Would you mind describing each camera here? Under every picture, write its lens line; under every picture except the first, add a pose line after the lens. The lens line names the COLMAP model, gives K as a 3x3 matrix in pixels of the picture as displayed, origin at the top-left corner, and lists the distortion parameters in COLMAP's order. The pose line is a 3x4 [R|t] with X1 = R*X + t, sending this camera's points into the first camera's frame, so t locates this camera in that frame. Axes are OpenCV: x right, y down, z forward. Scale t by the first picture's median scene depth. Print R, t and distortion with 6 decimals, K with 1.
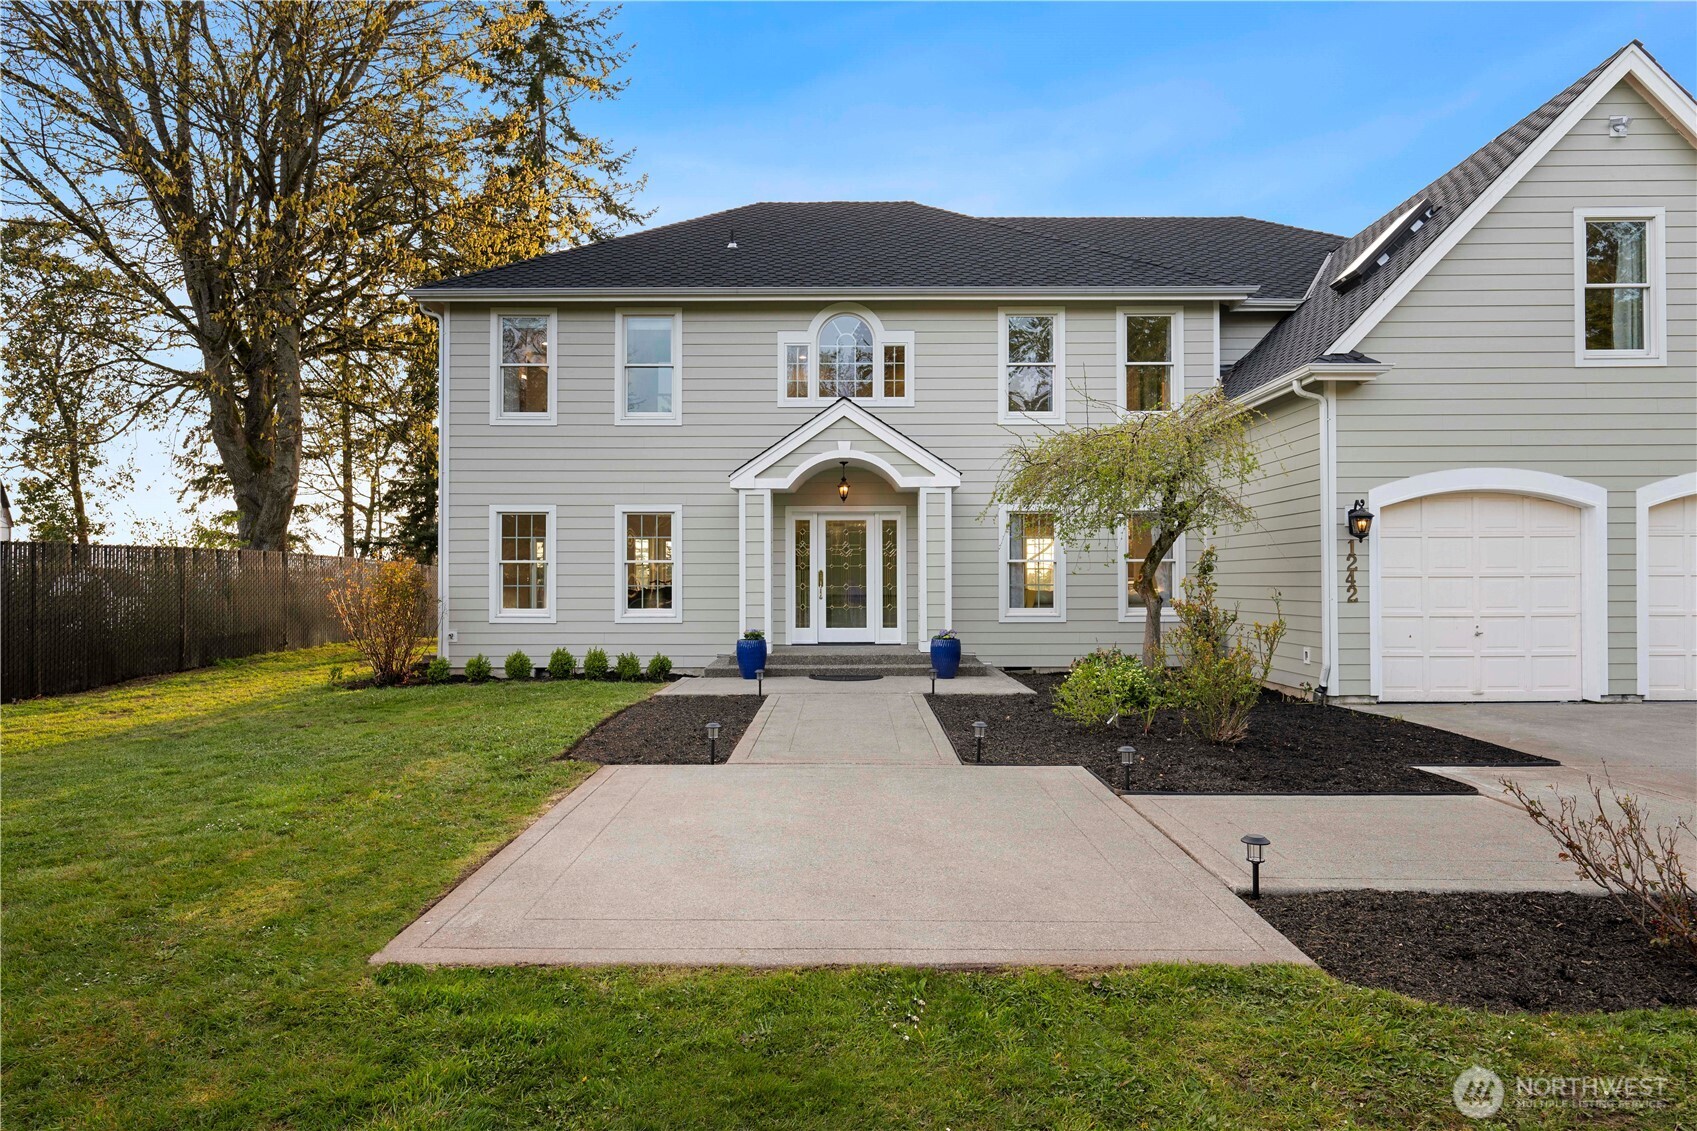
lens RADIAL K [[965.5, 0, 849.2], [0, 965.5, 570.9], [0, 0, 1]] dist [0.003873, -0.001366]
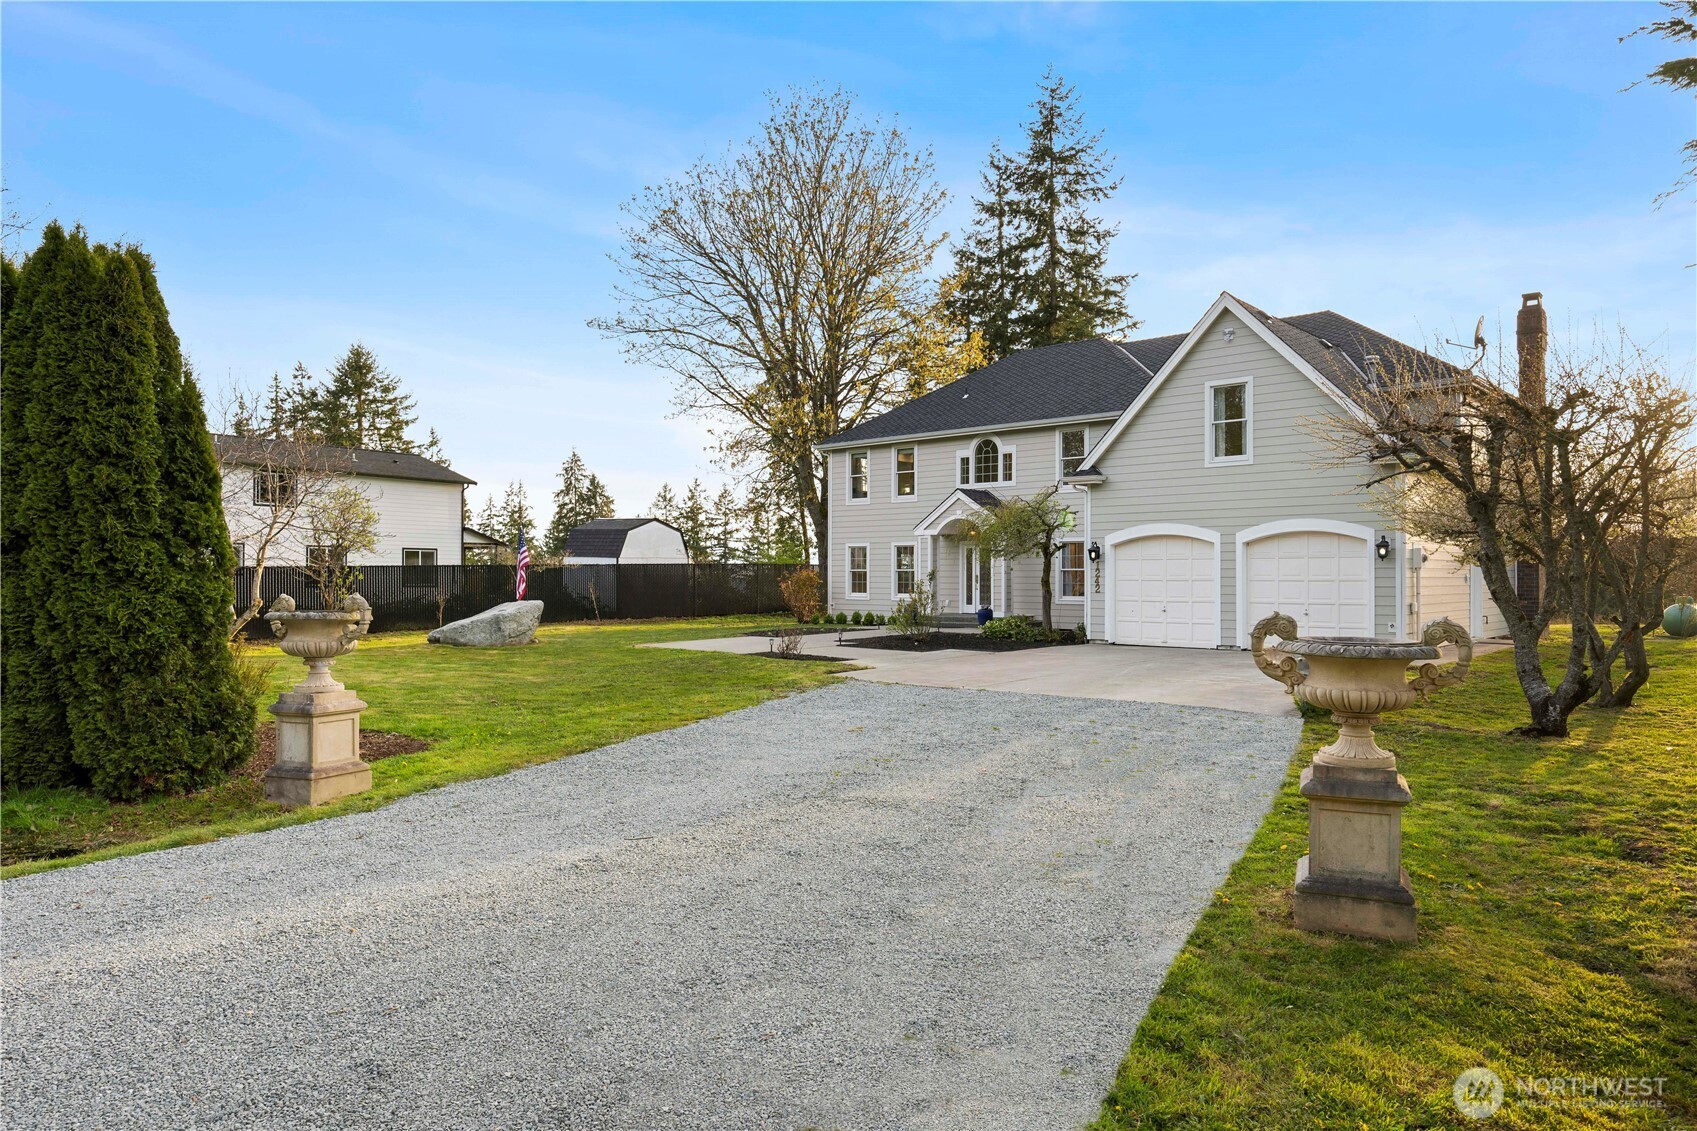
lens RADIAL K [[1071.4, 0, 848.8], [0, 1071.4, 572.1], [0, 0, 1]] dist [0.003041, 0.000786]
pose [[0.740271, 0.001413, -0.672307, 1.192823], [0.002651, 0.999984, 0.005020, -0.016788], [0.672303, -0.005498, 0.740256, -0.718850]]
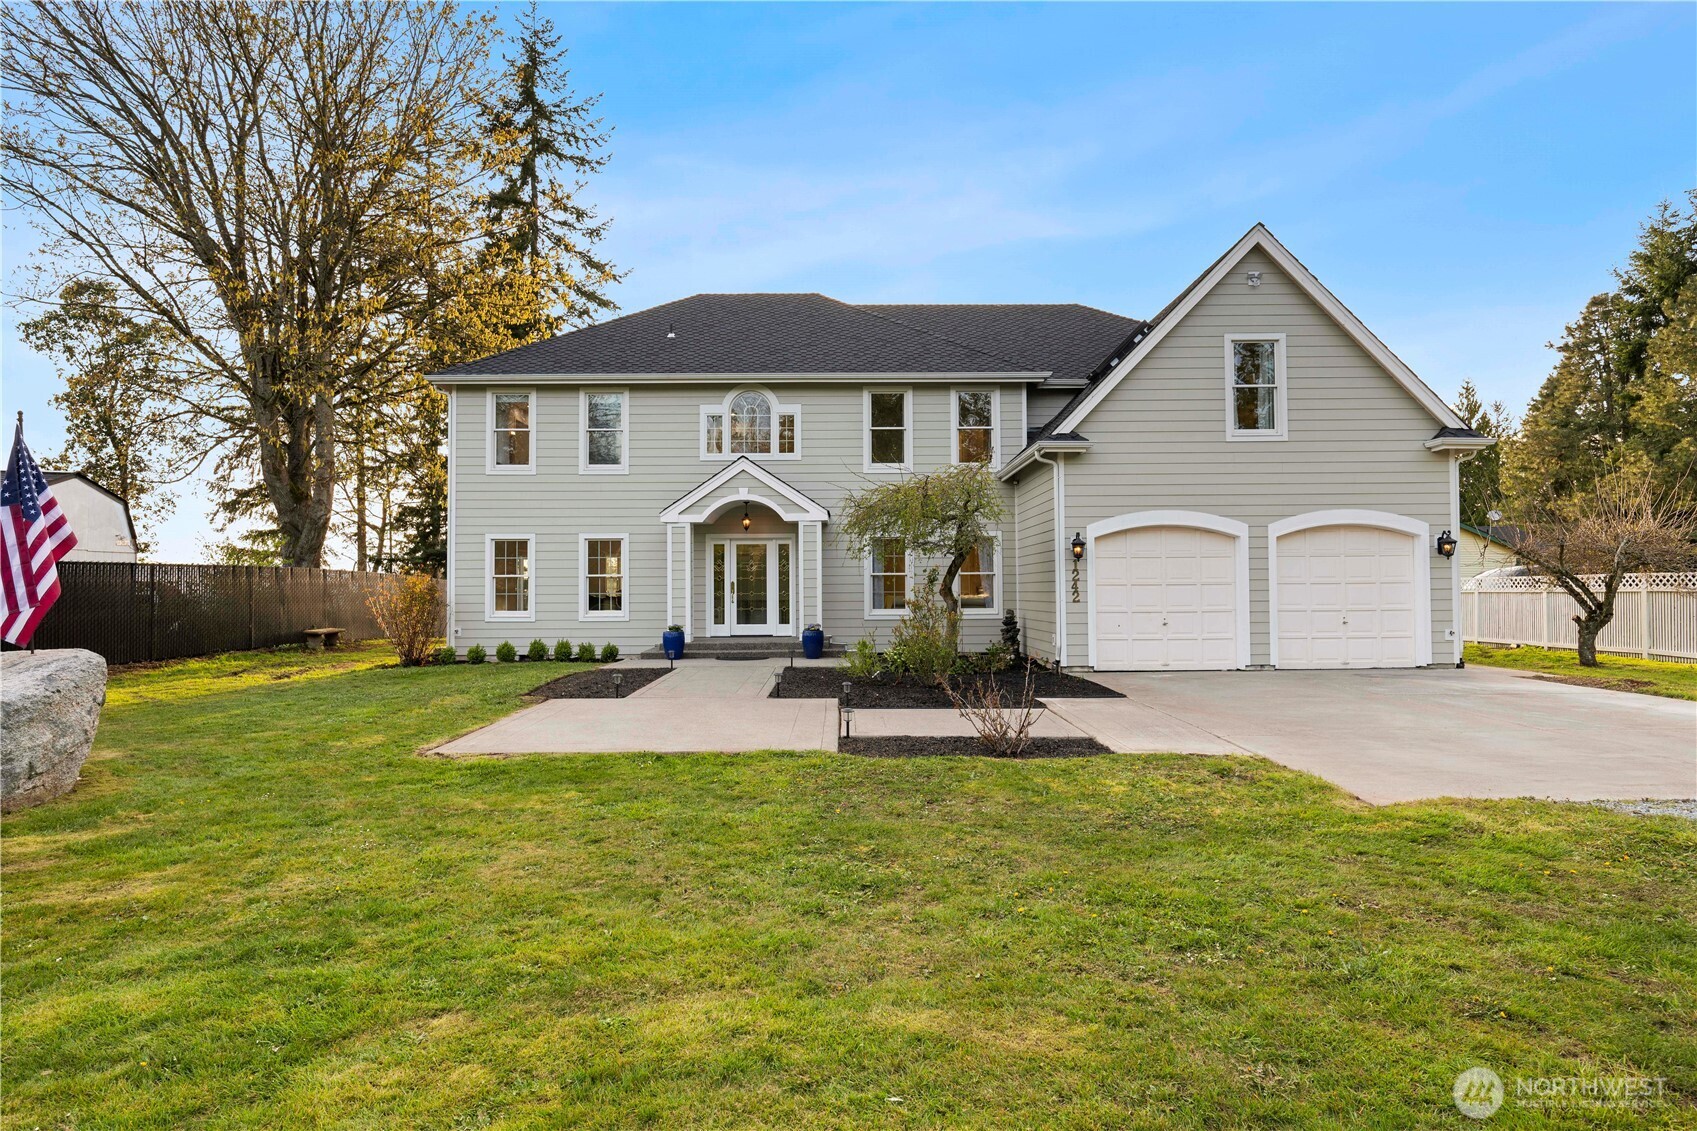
lens RADIAL K [[939.8, 0, 846.1], [0, 939.8, 570.1], [0, 0, 1]] dist [0.006688, -0.001946]
pose [[0.999979, -0.003244, 0.005645, 0.120952], [0.003316, 0.999914, -0.012674, 0.000277], [-0.005603, 0.012692, 0.999904, -0.308979]]
